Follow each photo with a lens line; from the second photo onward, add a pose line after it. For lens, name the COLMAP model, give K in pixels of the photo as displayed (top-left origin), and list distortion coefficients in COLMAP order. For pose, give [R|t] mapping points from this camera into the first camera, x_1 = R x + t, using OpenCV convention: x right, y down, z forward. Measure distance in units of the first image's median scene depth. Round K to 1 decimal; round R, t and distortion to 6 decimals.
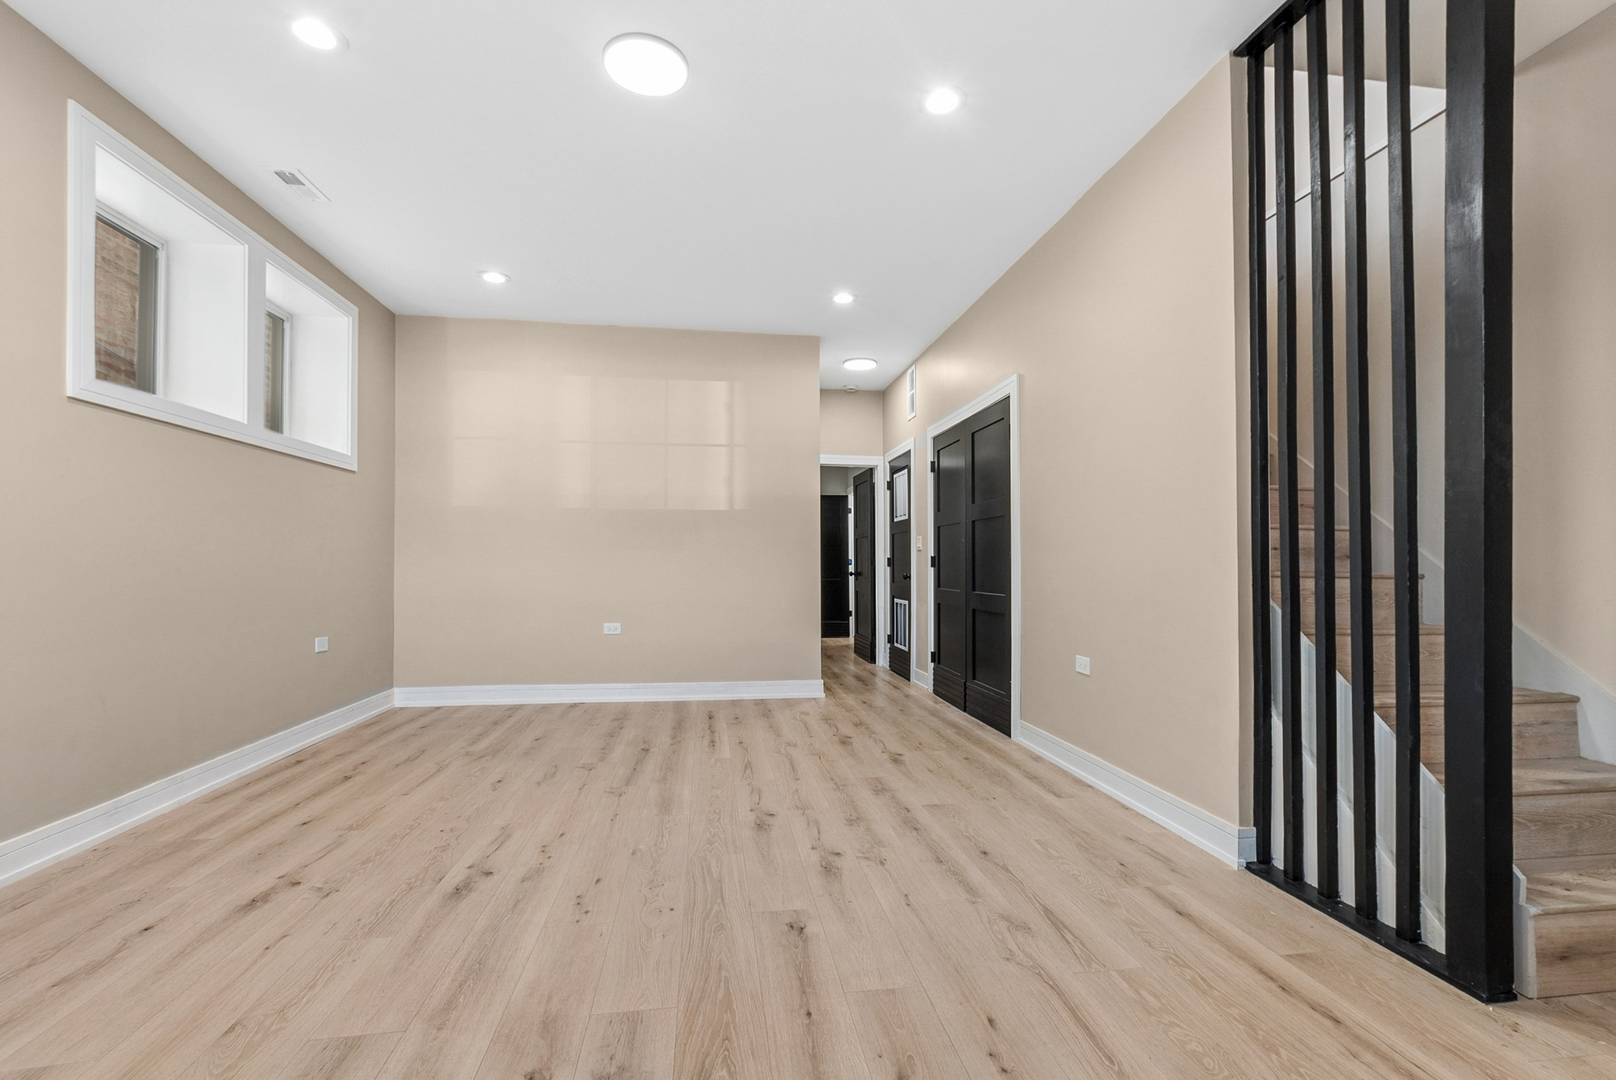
lens RADIAL K [[709.0, 0, 816.0], [0, 709.0, 549.8], [0, 0, 1]] dist [-0.000503, 0.000007]
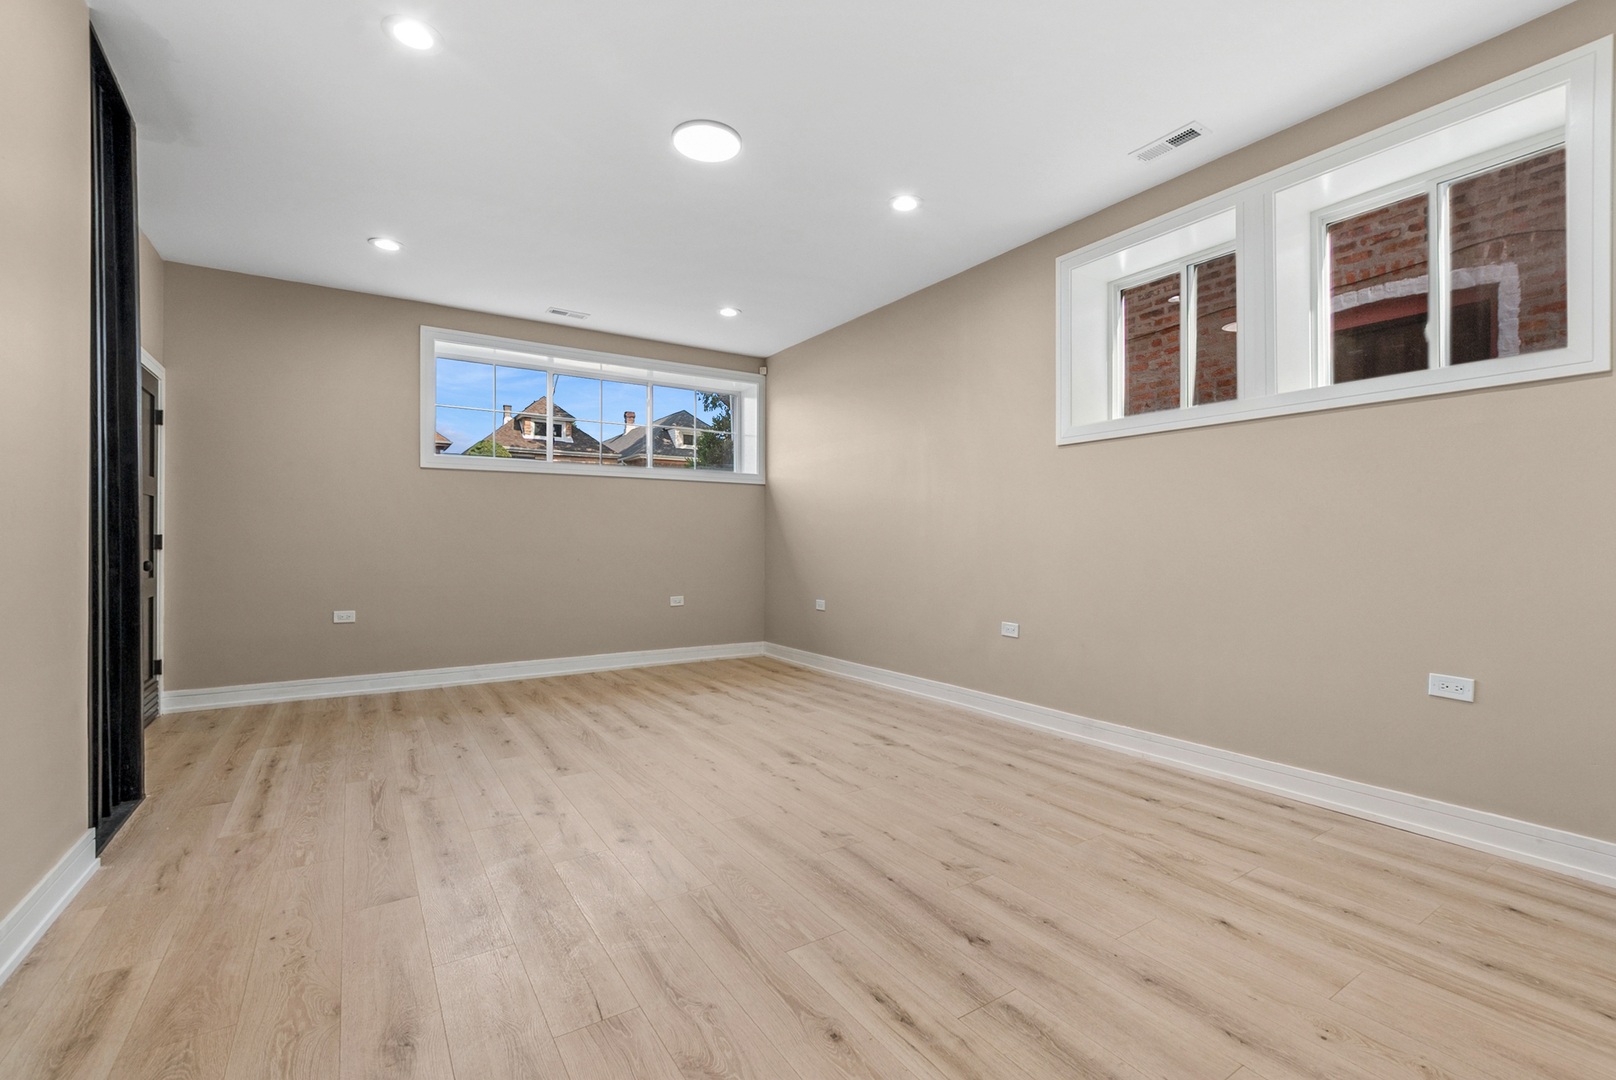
lens RADIAL K [[709.0, 0, 816.0], [0, 709.0, 549.8], [0, 0, 1]] dist [-0.000503, 0.000007]
pose [[-0.909073, 0.002795, -0.416629, 0.096757], [0.006781, 0.999944, -0.008088, 0.026417], [0.416583, -0.010178, -0.909041, 2.180959]]
